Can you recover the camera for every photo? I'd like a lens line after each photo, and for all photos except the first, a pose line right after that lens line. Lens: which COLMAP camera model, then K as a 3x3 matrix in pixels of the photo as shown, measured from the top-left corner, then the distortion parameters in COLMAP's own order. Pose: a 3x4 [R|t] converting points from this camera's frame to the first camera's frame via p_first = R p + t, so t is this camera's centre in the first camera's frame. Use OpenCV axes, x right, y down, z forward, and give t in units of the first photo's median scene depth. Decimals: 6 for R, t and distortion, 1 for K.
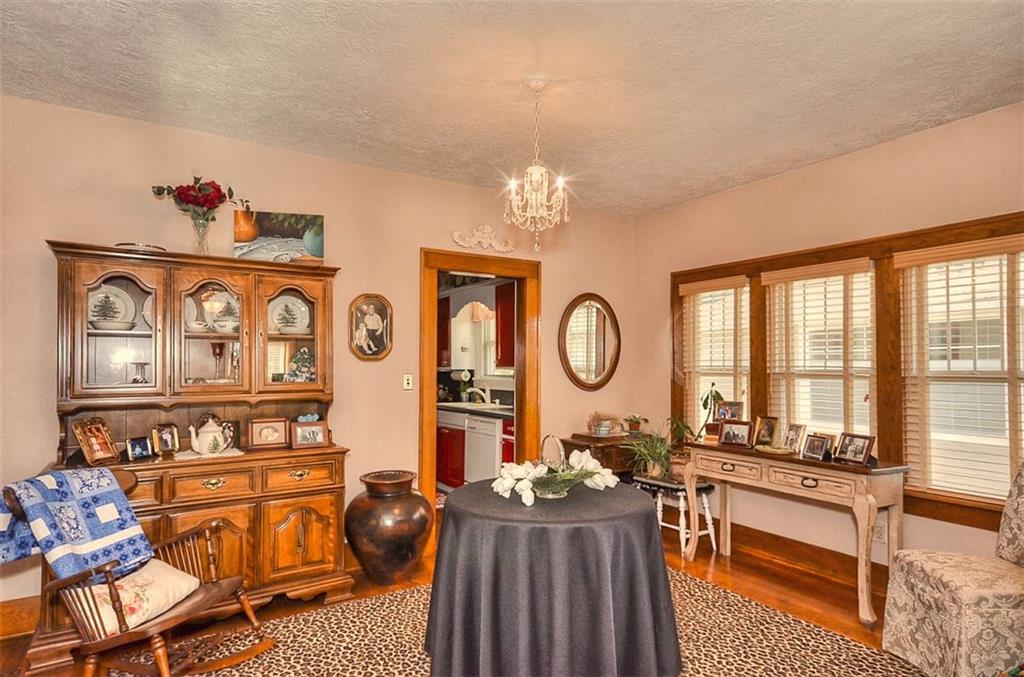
lens RADIAL K [[556.9, 0, 492.7], [0, 556.9, 358.2], [0, 0, 1]] dist [0.004389, 0.001541]
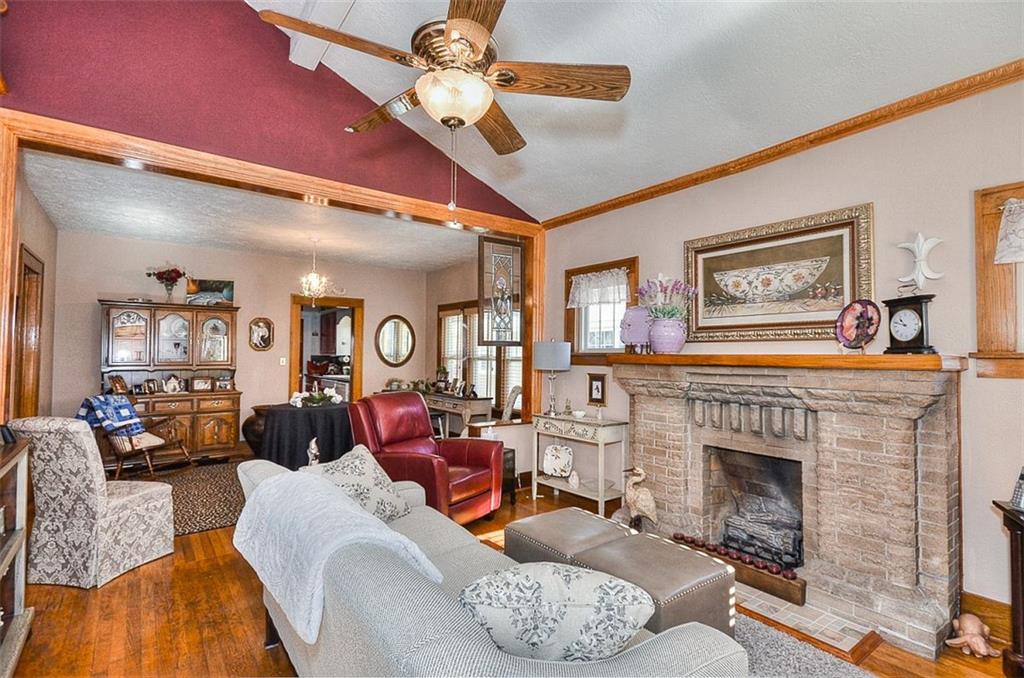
lens RADIAL K [[498.3, 0, 515.6], [0, 498.3, 342.5], [0, 0, 1]] dist [0.015775, 0.000234]
pose [[0.995298, 0.006271, 0.096662, 0.635146], [-0.005439, 0.999946, -0.008864, -0.017599], [-0.096712, 0.008297, 0.995278, -1.081998]]
